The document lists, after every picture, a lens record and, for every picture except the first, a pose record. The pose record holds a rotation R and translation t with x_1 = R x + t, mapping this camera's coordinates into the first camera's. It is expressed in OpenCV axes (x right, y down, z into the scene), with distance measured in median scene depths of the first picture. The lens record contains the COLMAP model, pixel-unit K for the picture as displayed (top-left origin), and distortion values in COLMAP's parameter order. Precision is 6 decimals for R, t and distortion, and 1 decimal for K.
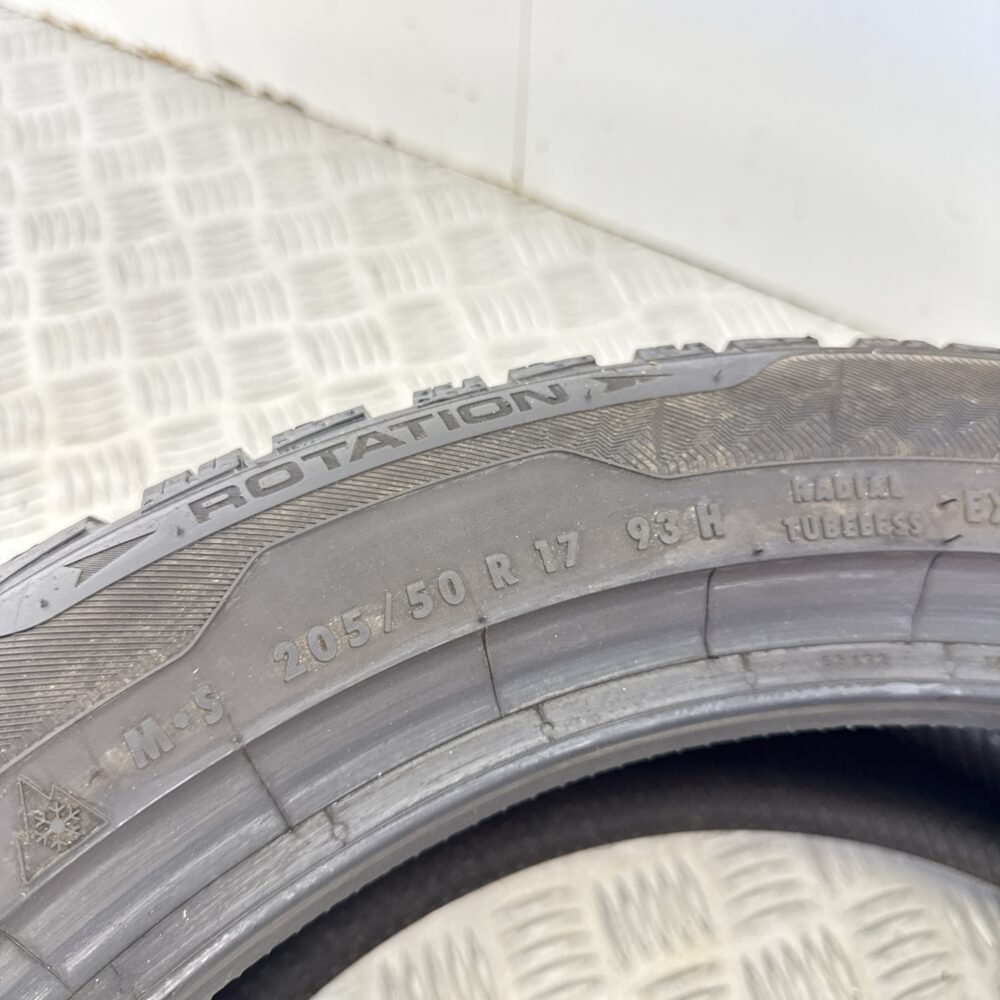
lens RADIAL K [[918.5, 0, 496.2], [0, 918.5, 495.9], [0, 0, 1]] dist [0.123482, -0.258750]
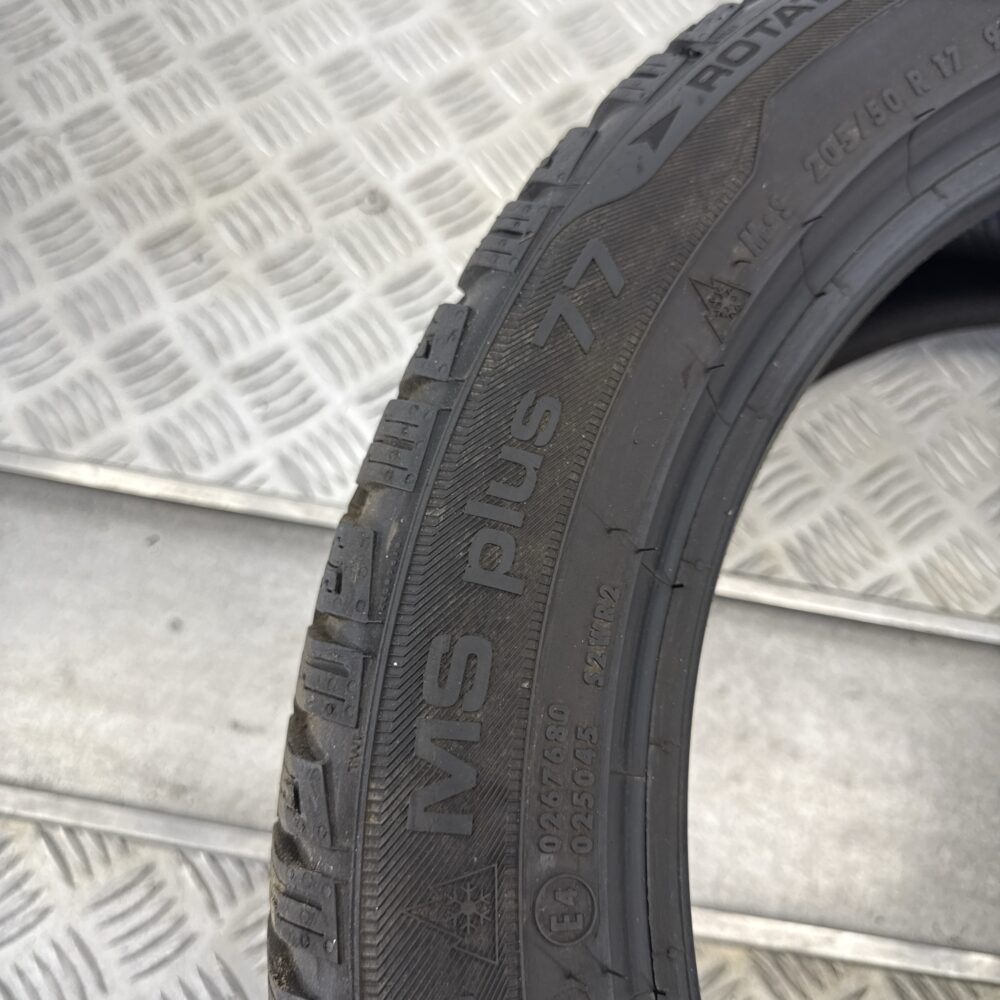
lens RADIAL K [[918.5, 0, 496.2], [0, 918.5, 495.9], [0, 0, 1]] dist [0.123482, -0.258750]
pose [[0.957268, -0.268996, 0.106202, -0.840311], [0.233992, 0.936216, 0.262198, 0.137633], [-0.169958, -0.226143, 0.959152, -0.335282]]
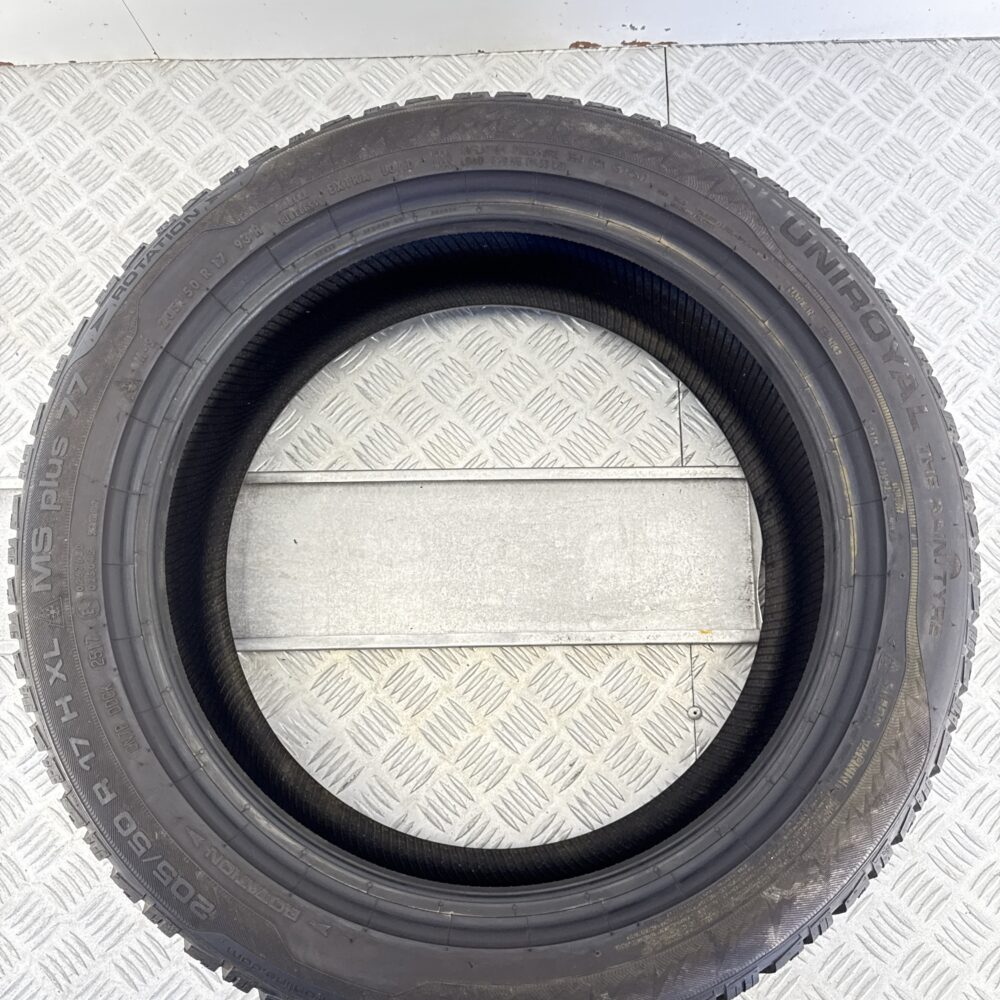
lens RADIAL K [[874.0, 0, 501.2], [0, 874.0, 505.8], [0, 0, 1]] dist [-0.000632, -0.003766]
pose [[0.891582, -0.452479, 0.018569, 0.483196], [0.416899, 0.836105, 0.356544, 0.093807], [-0.176854, -0.310147, 0.934094, -2.248620]]
